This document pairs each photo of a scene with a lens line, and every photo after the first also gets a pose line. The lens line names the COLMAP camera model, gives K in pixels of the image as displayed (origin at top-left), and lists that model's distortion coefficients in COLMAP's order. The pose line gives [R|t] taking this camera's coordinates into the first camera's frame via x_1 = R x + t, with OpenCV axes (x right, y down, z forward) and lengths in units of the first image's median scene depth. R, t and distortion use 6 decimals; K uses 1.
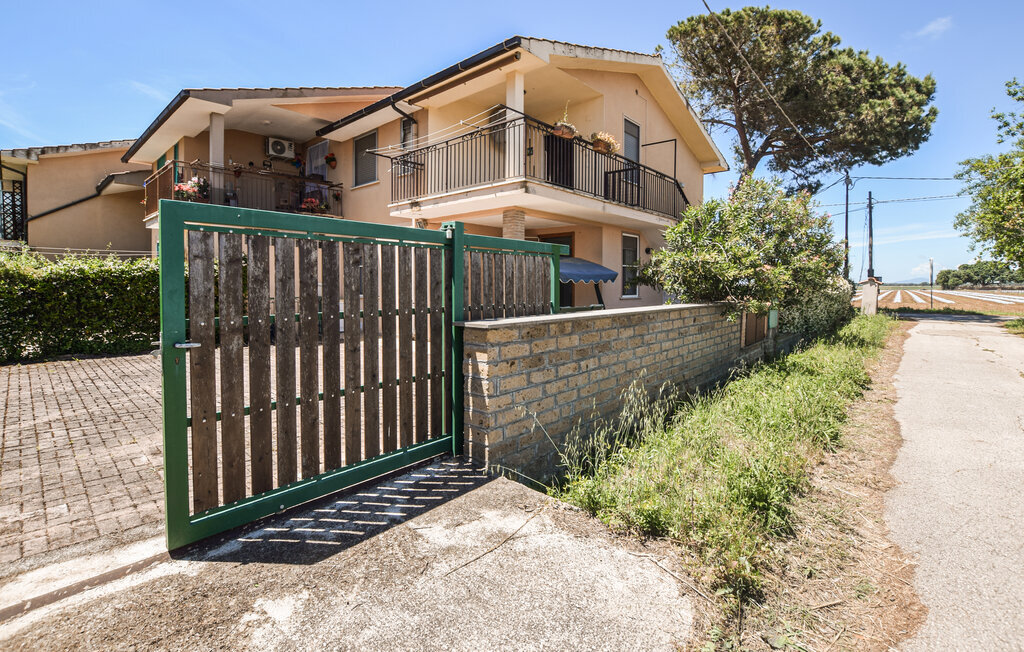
lens RADIAL K [[471.4, 0, 512.9], [0, 471.4, 288.6], [0, 0, 1]] dist [-0.041433, 0.009498]
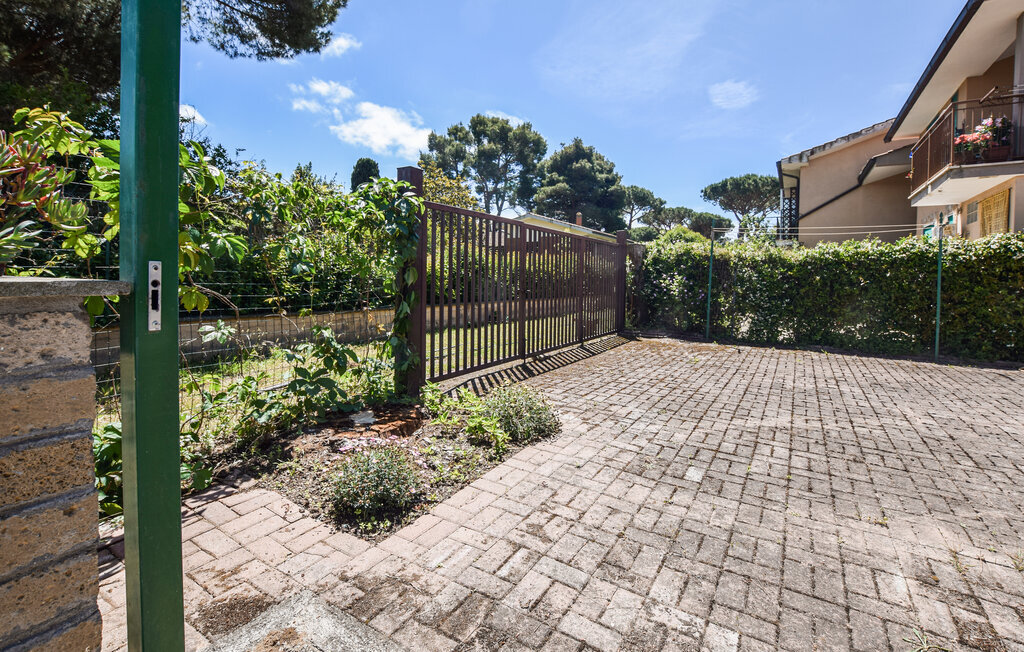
lens RADIAL K [[471.4, 0, 512.9], [0, 471.4, 288.6], [0, 0, 1]] dist [-0.041433, 0.009498]
pose [[0.191449, 0.028158, -0.981099, -0.180475], [-0.033039, 0.999207, 0.022231, 0.029573], [0.980946, 0.028158, 0.192227, 0.214405]]
